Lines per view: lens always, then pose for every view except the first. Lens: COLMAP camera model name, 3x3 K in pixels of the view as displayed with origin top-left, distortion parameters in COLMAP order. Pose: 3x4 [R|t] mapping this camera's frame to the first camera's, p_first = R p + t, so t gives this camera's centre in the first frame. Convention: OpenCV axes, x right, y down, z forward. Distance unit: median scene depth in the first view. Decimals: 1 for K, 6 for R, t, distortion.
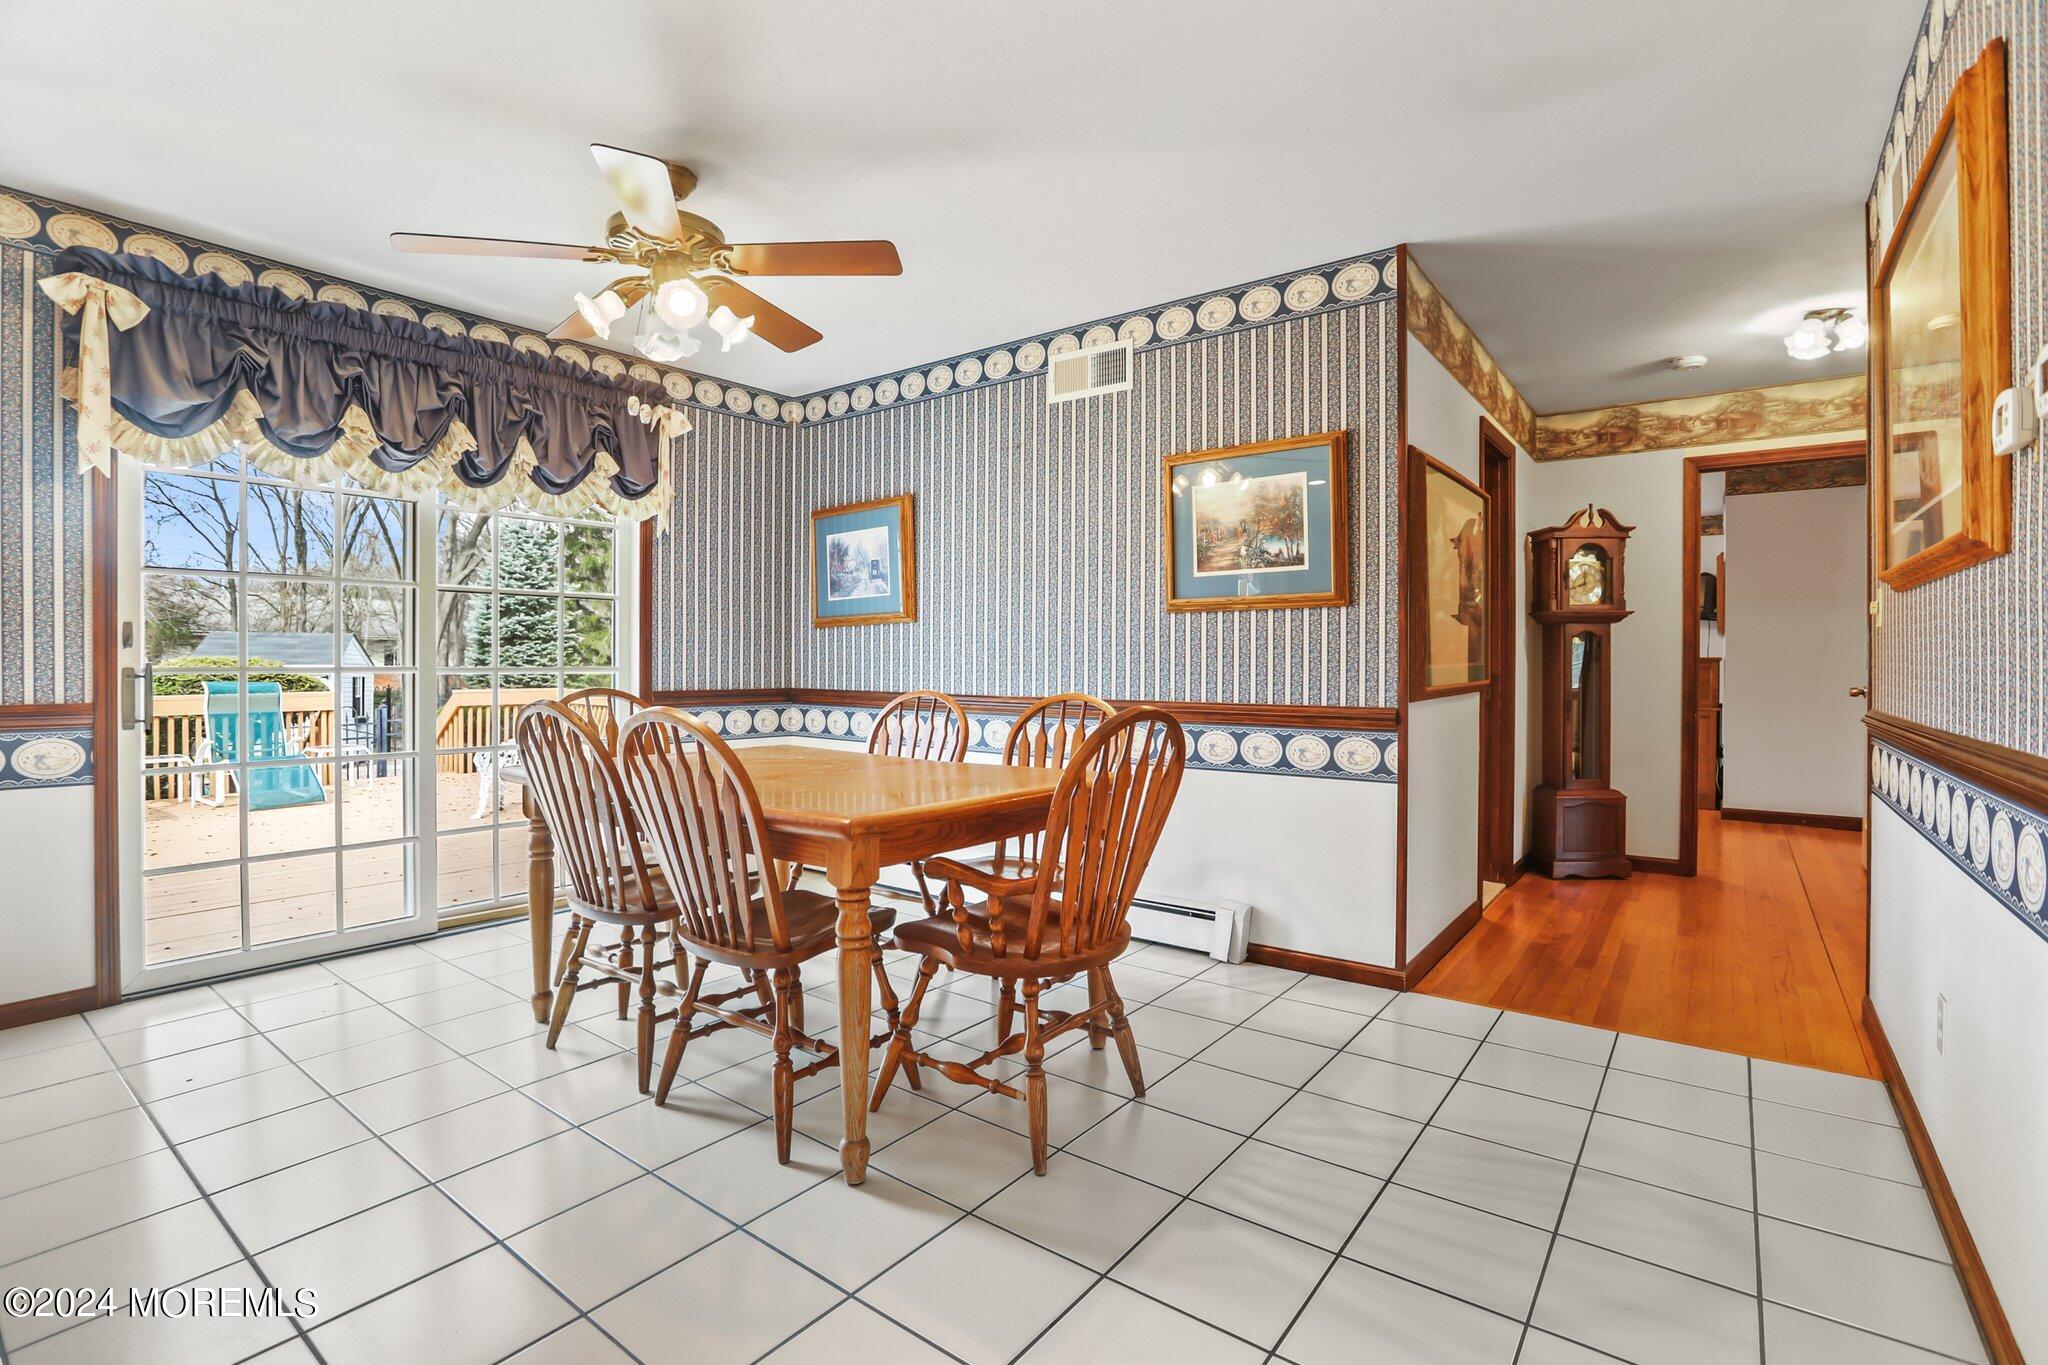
lens RADIAL K [[926.0, 0, 1024.0], [0, 926.0, 682.5], [0, 0, 1]] dist [-0.055615, 0.015792]
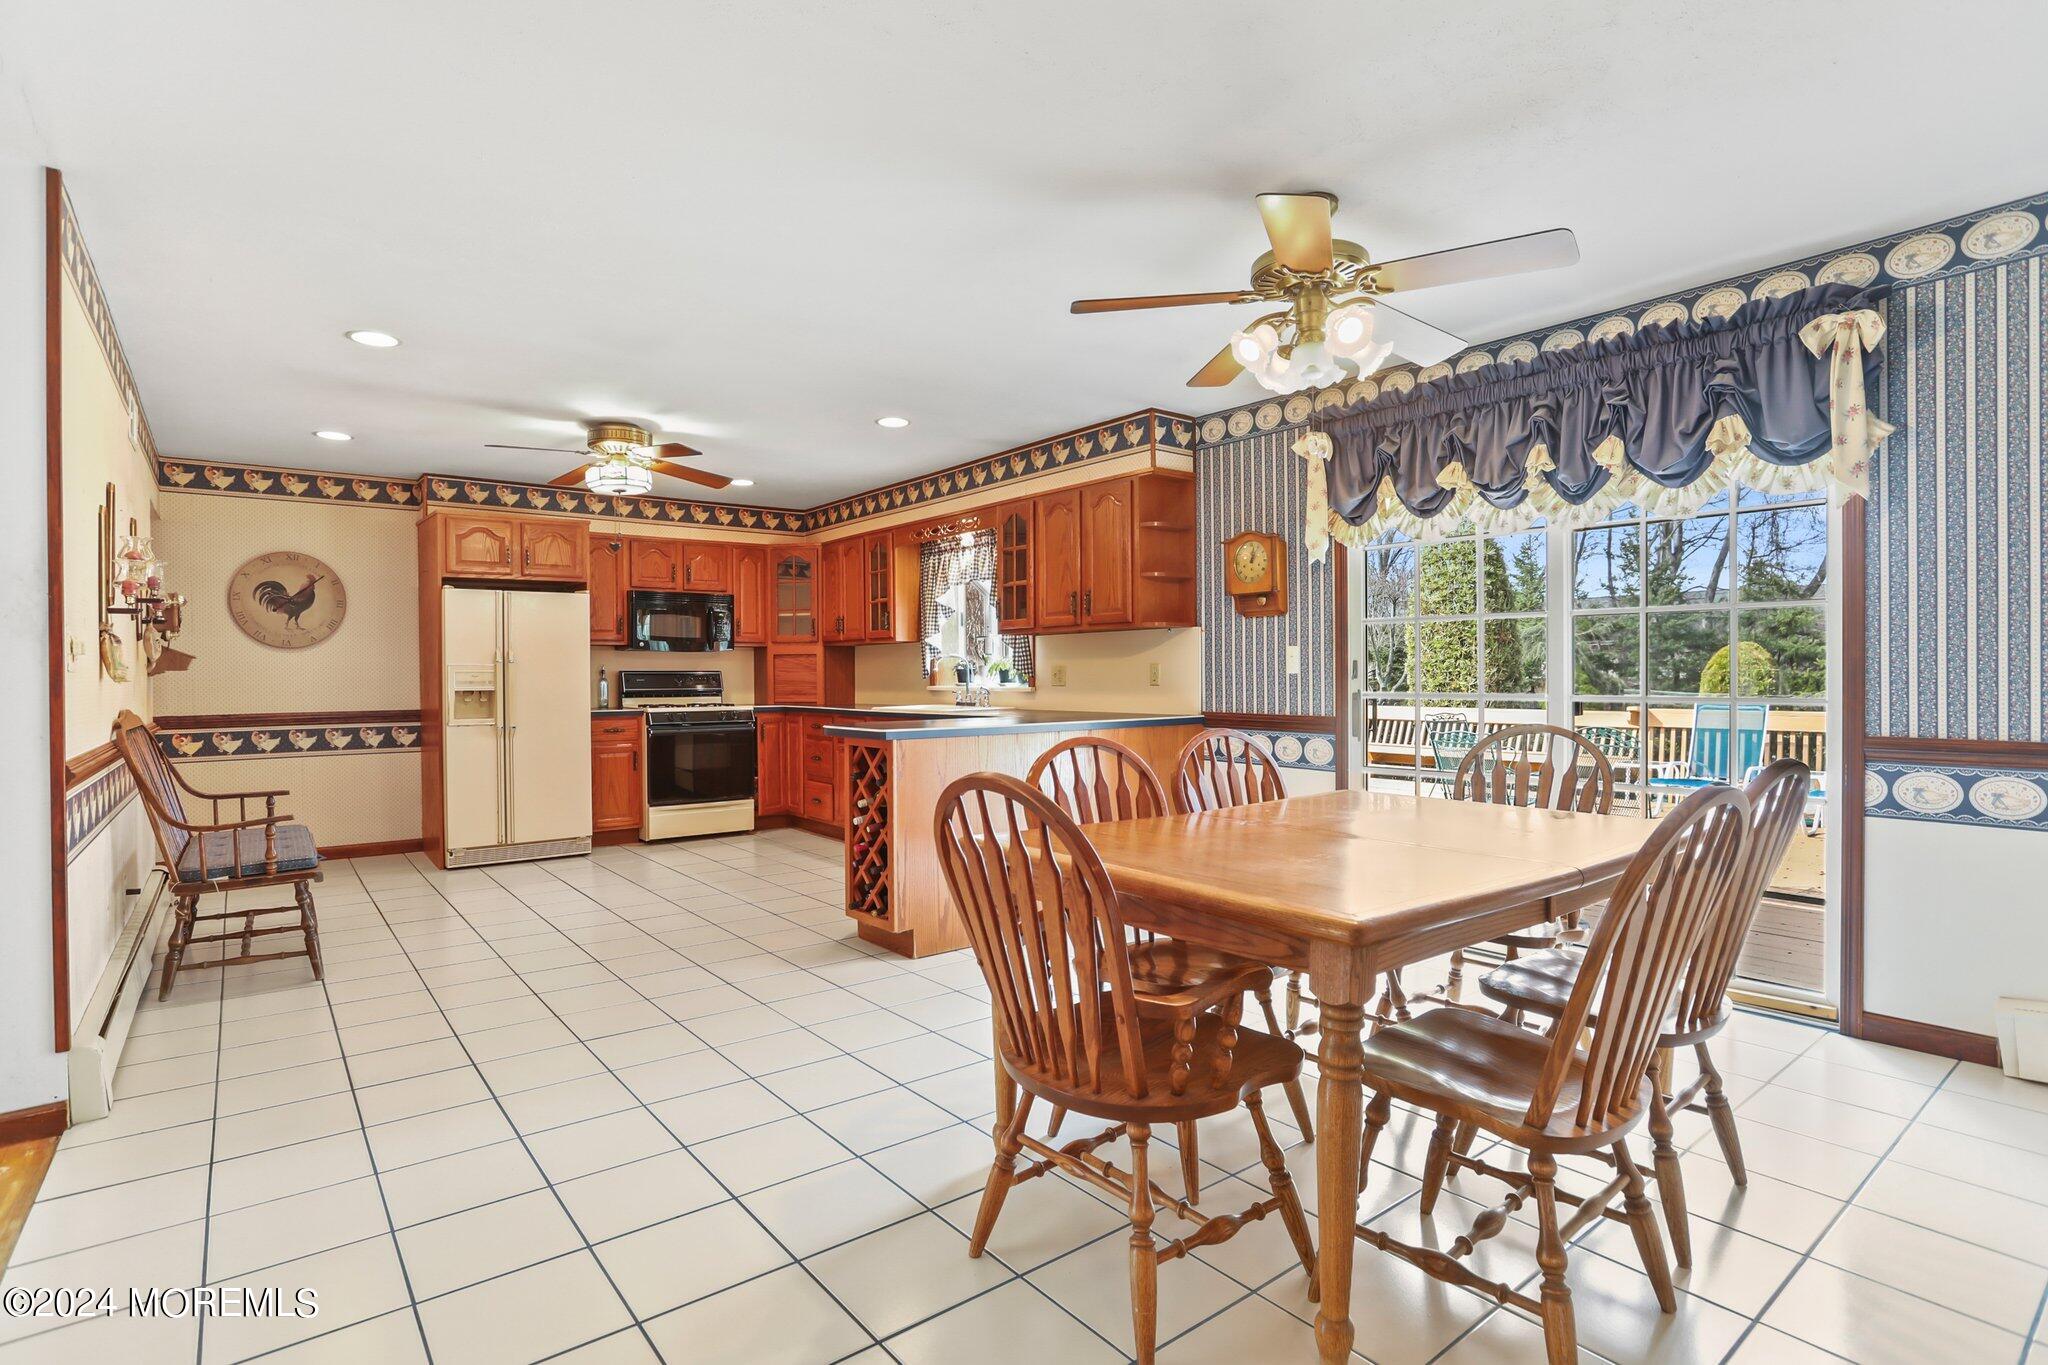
lens RADIAL K [[1047.0, 0, 1024.0], [0, 1047.0, 682.5], [0, 0, 1]] dist [-0.066258, 0.065862]
pose [[-0.248966, 0.004915, -0.968500, 0.553048], [-0.015835, 0.999833, 0.009145, -0.029845], [0.968383, 0.017613, -0.248846, 0.688929]]
